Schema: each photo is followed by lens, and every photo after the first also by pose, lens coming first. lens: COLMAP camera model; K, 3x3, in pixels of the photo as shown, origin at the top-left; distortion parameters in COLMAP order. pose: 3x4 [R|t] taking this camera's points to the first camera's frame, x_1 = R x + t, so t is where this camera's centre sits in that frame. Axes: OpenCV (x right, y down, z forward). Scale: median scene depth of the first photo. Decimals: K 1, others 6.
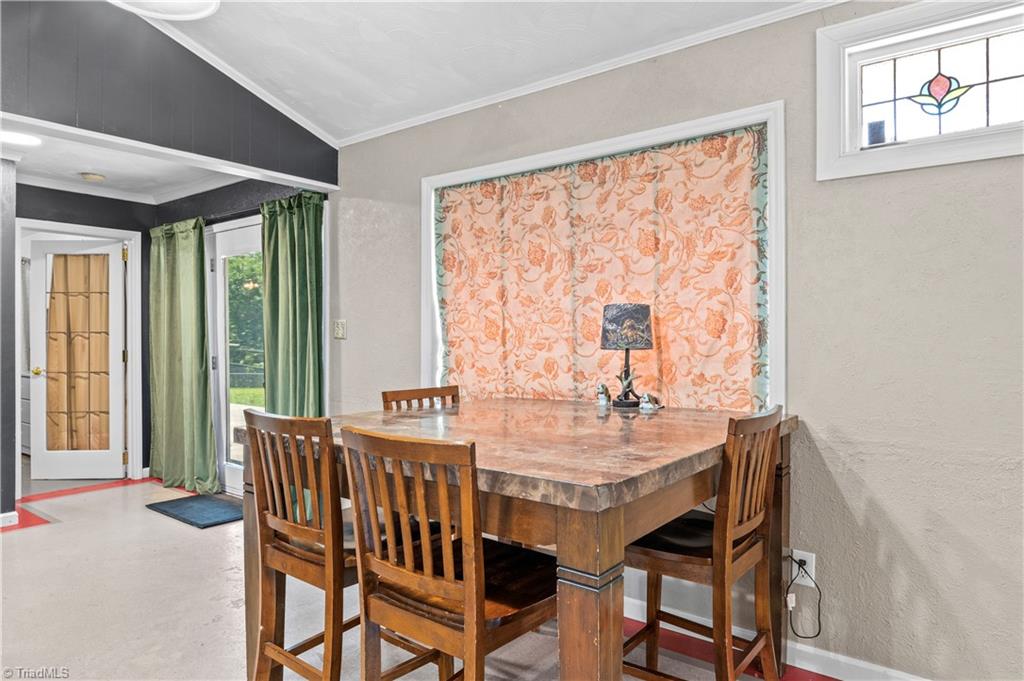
lens RADIAL K [[615.5, 0, 516.4], [0, 615.5, 333.4], [0, 0, 1]] dist [-0.003044, -0.003504]
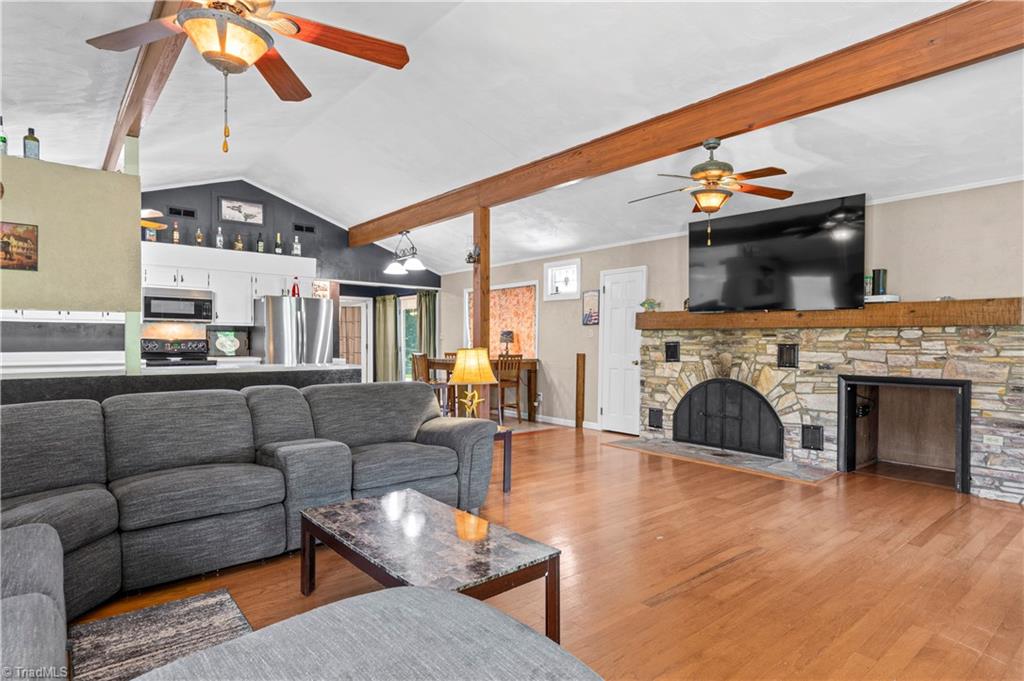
lens RADIAL K [[567.3, 0, 515.0], [0, 567.3, 343.3], [0, 0, 1]] dist [0.002453, 0.000229]
pose [[0.974188, 0.008925, -0.225563, 0.677365], [-0.007533, 0.999947, 0.007032, 0.003591], [0.225614, -0.005151, 0.974203, -1.583652]]
